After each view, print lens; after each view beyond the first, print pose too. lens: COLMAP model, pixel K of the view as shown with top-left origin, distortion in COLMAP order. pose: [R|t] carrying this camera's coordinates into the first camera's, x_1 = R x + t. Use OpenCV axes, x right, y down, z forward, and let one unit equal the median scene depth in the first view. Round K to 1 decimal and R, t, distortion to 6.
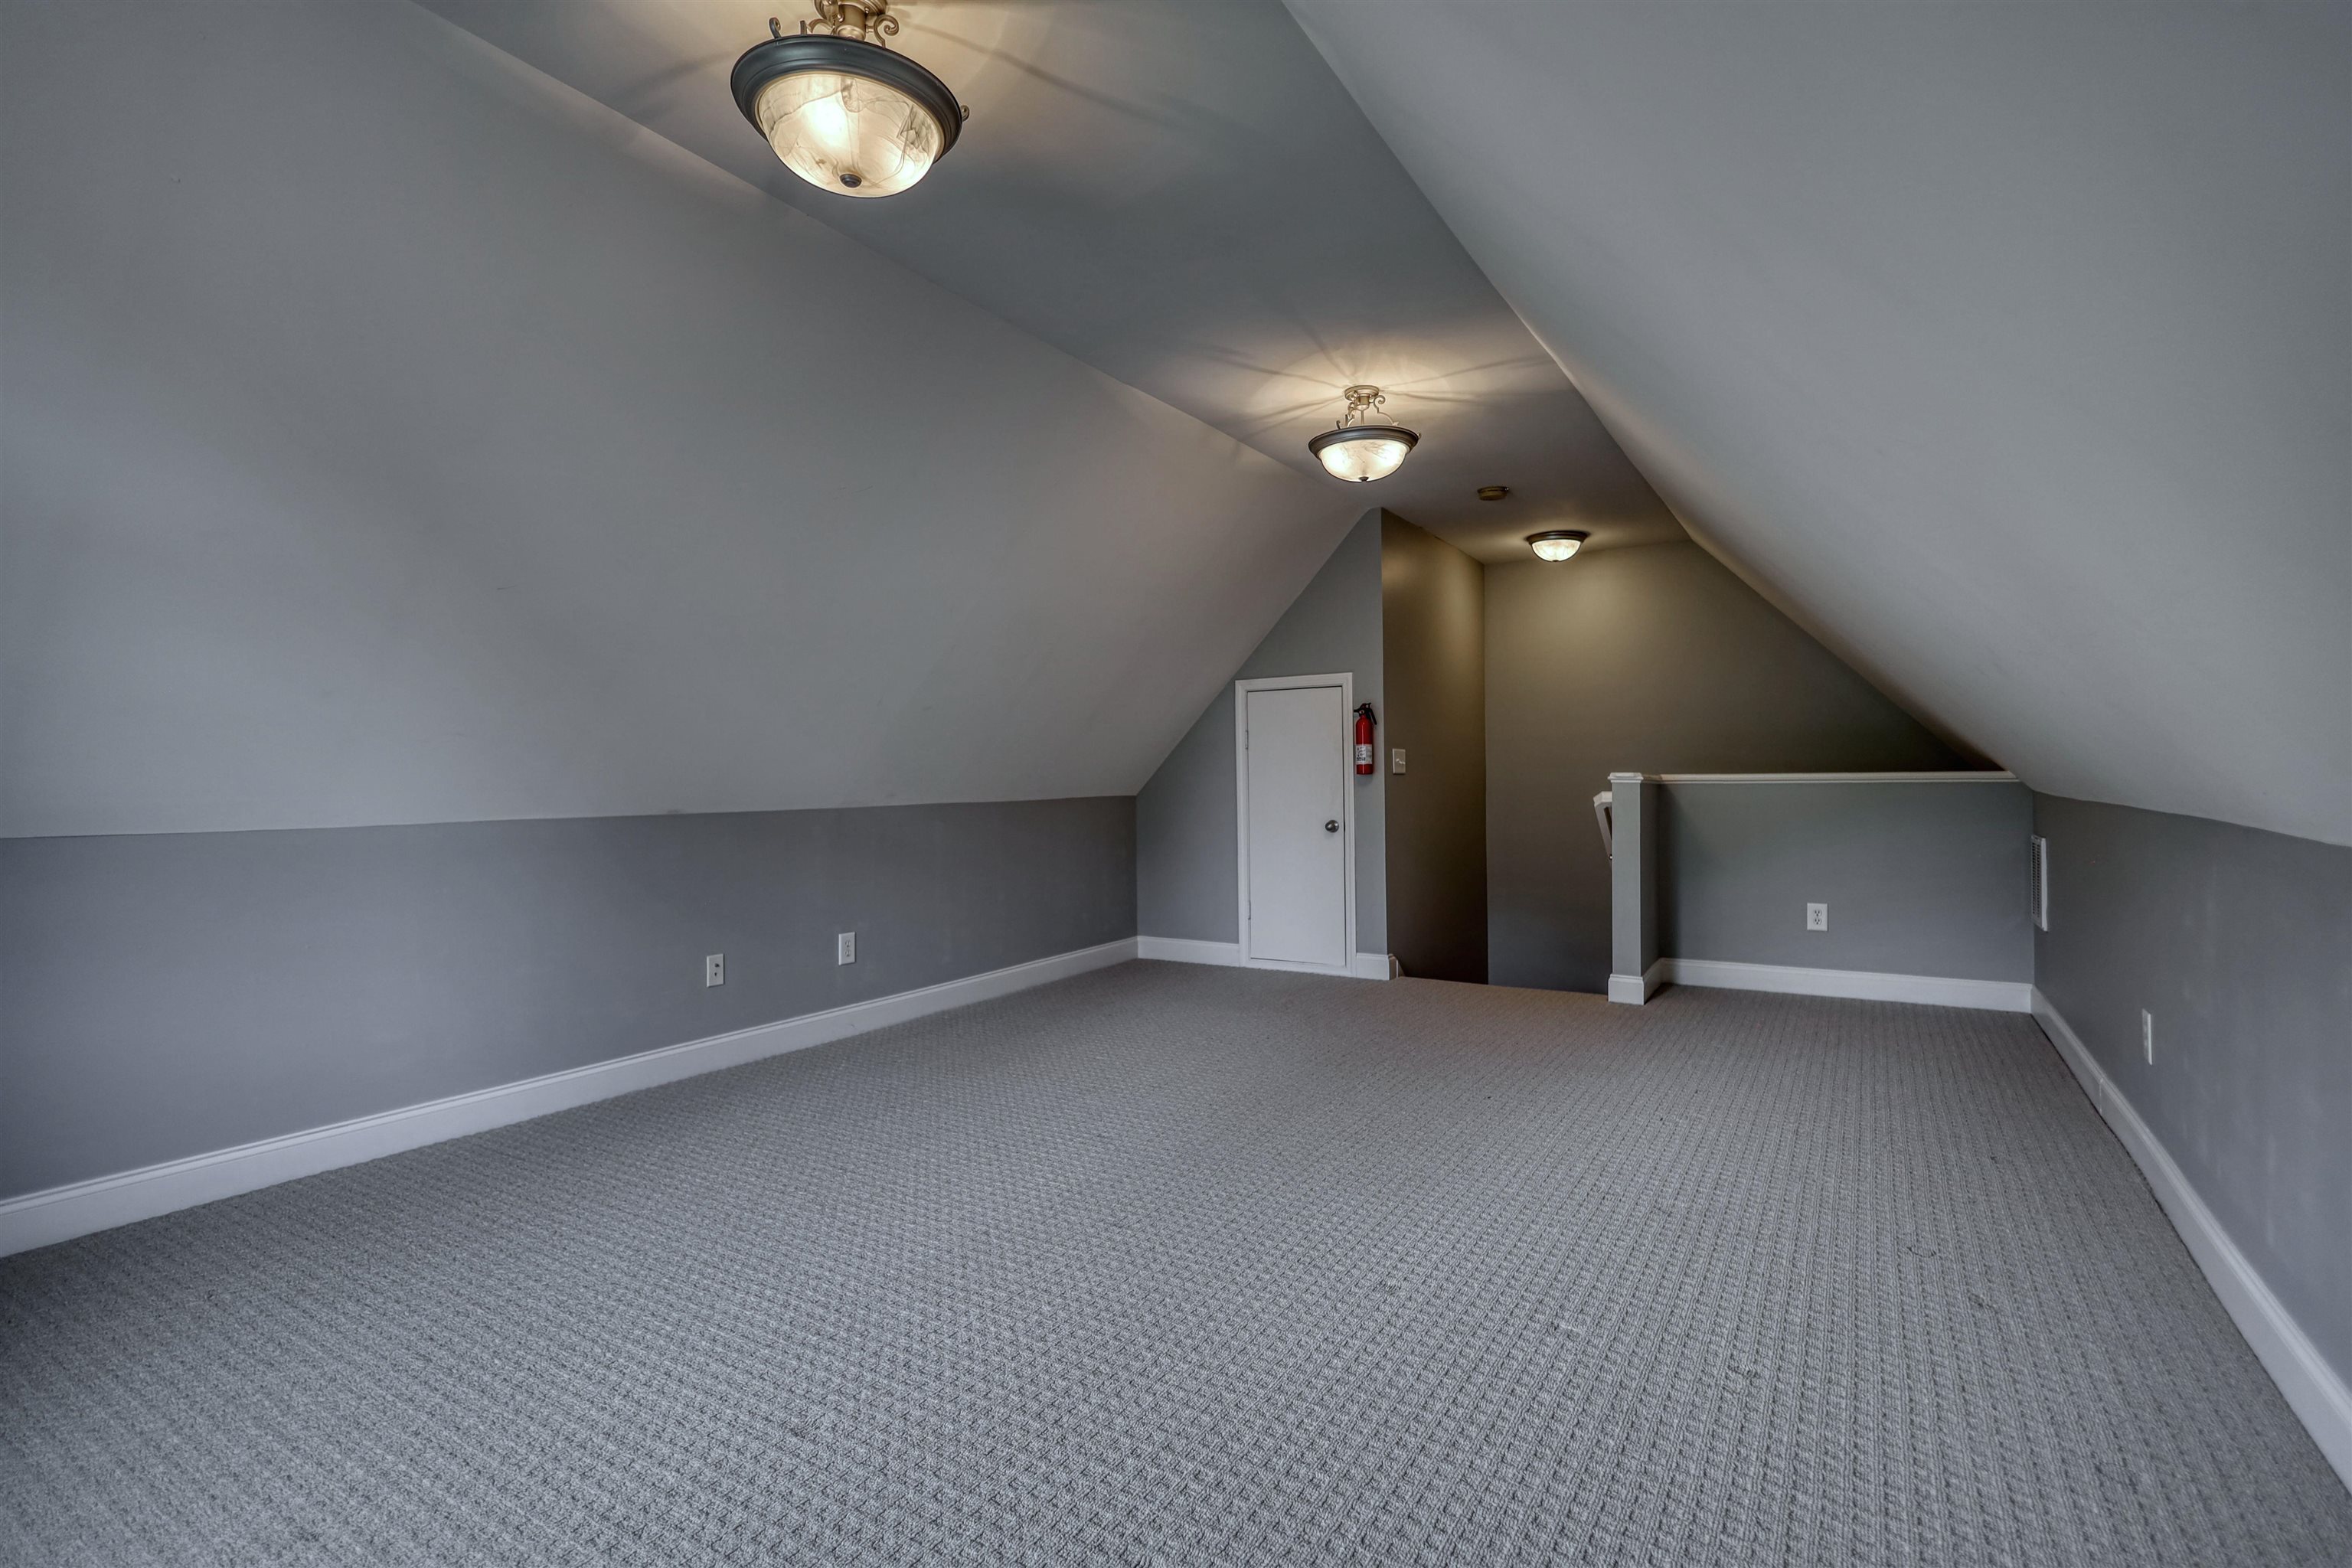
lens RADIAL K [[1106.5, 0, 1175.6], [0, 1106.5, 765.5], [0, 0, 1]] dist [0.000477, 0.000303]
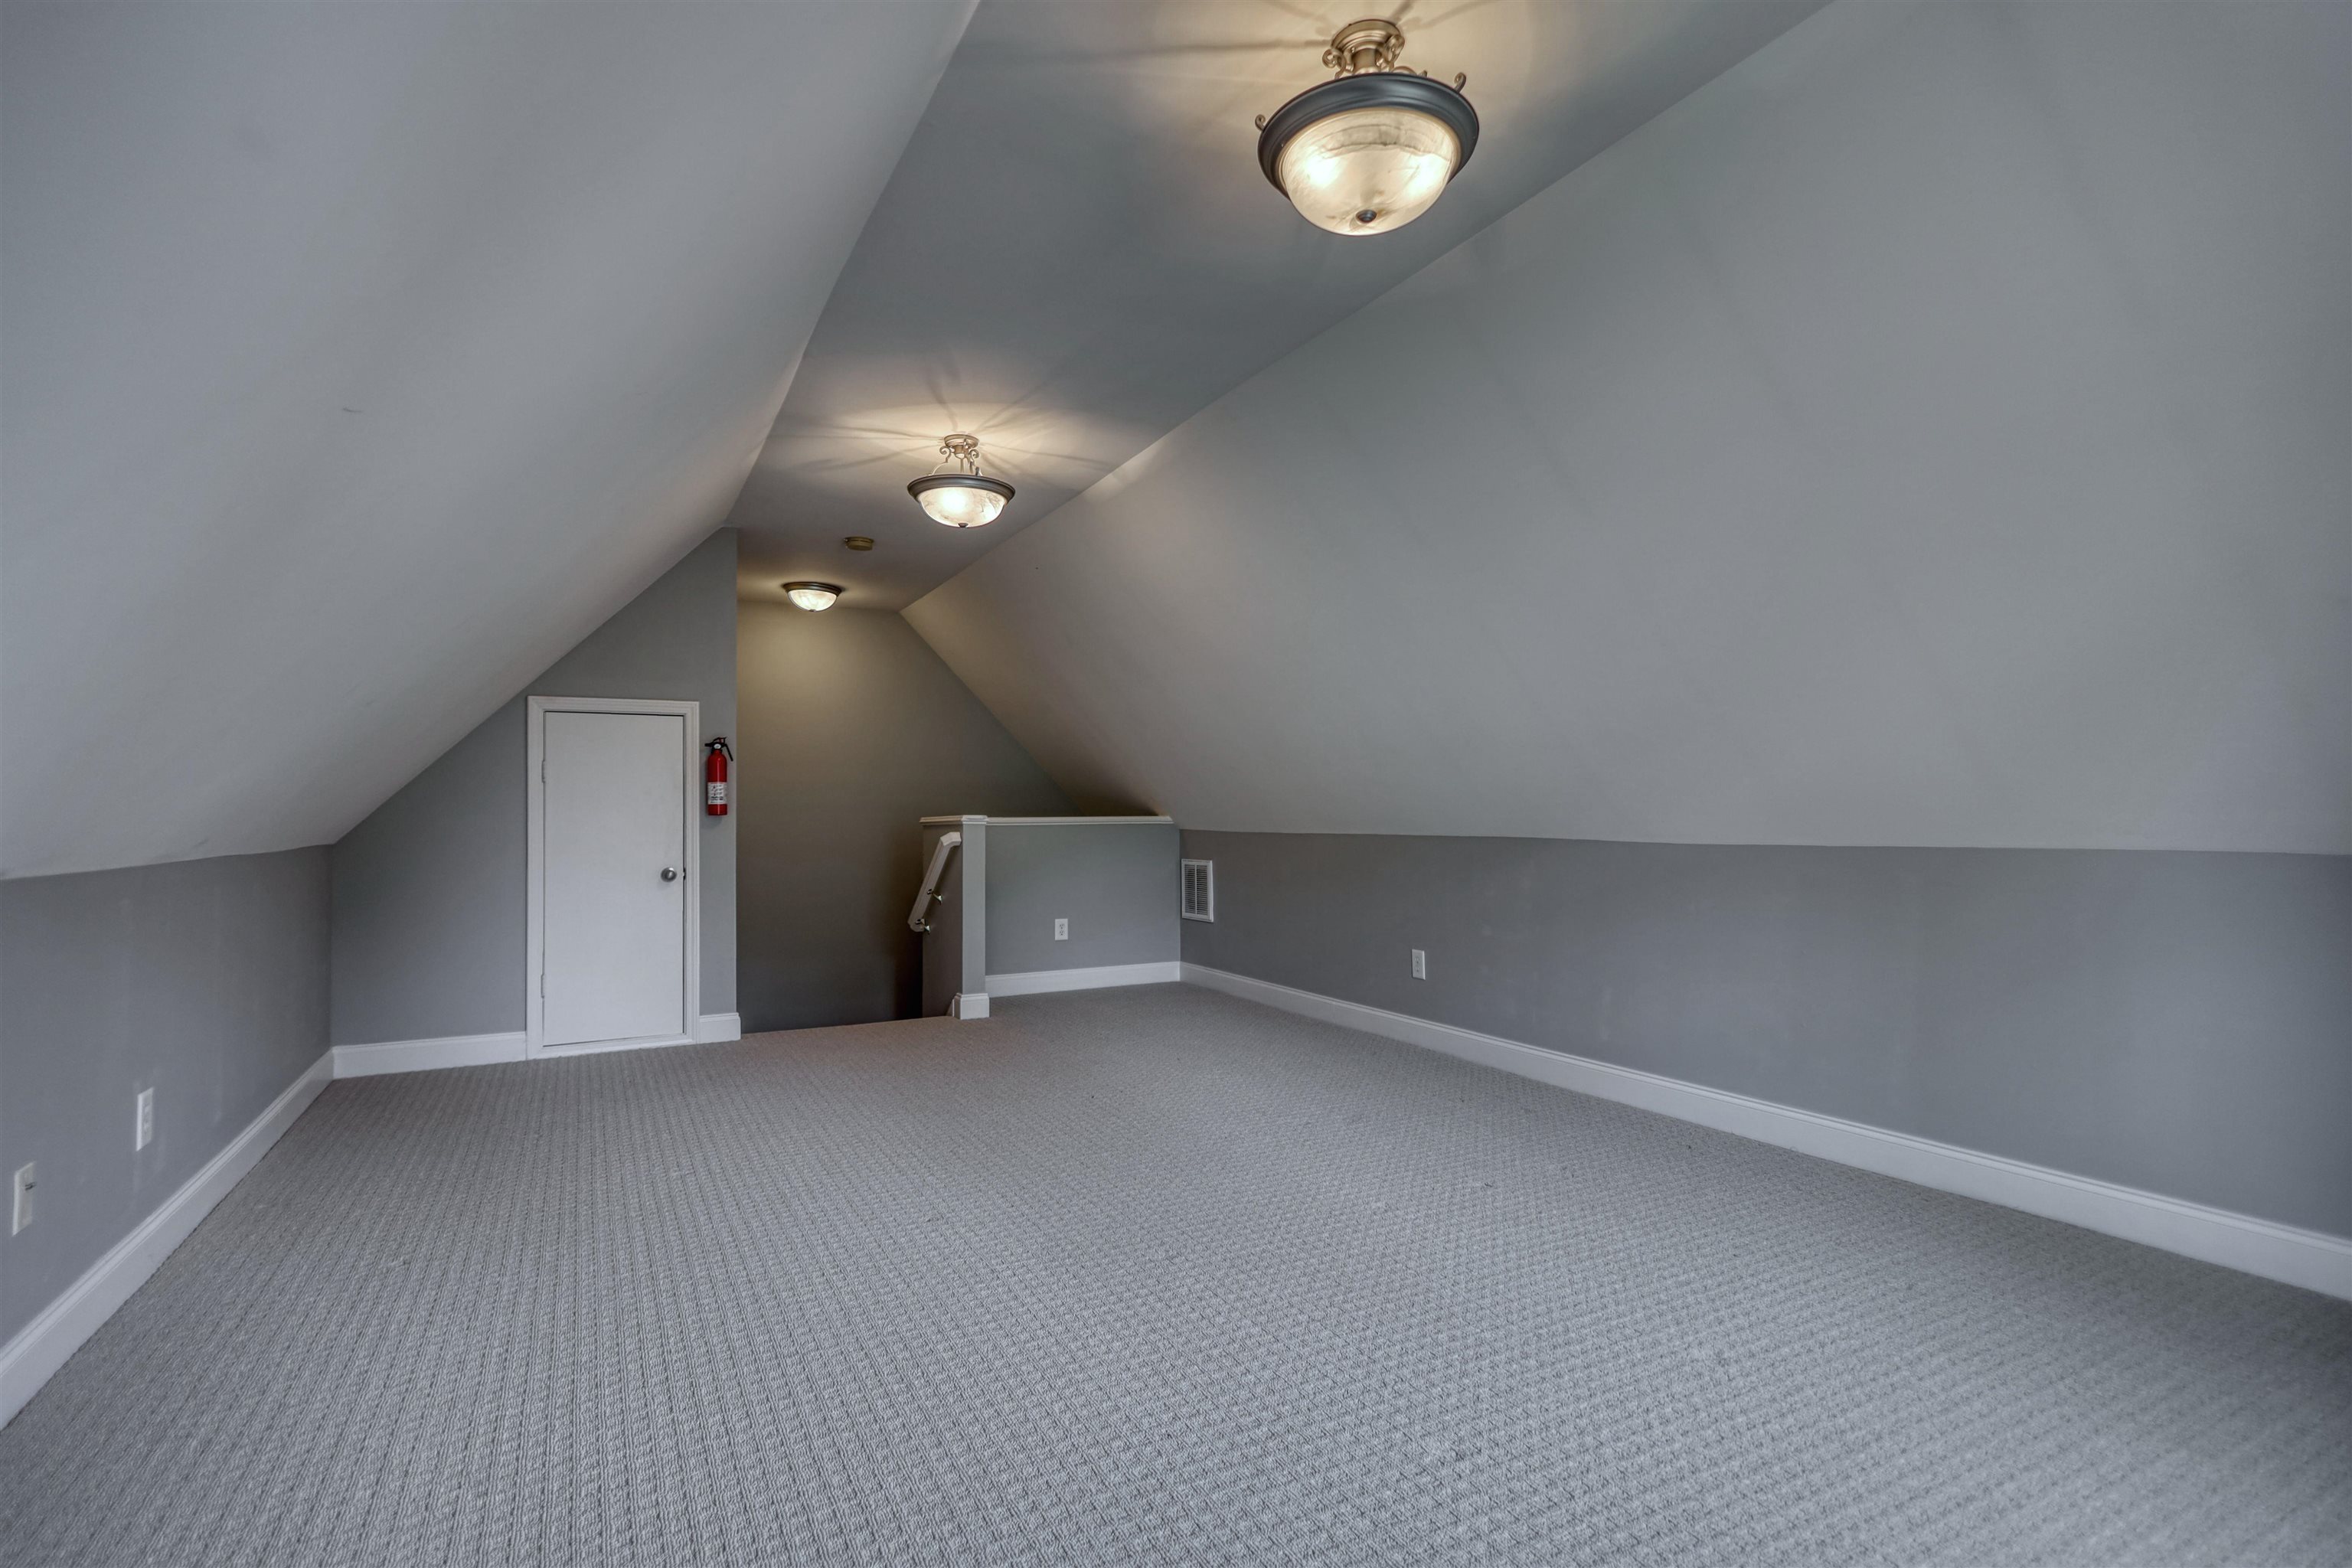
lens RADIAL K [[1115.6, 0, 1175.1], [0, 1115.6, 785.7], [0, 0, 1]] dist [0.001179, 0.001170]
pose [[0.508161, 0.028974, 0.860775, -0.424838], [-0.007164, 0.999542, -0.029415, 0.007714], [-0.861232, 0.008781, 0.508136, 0.214274]]
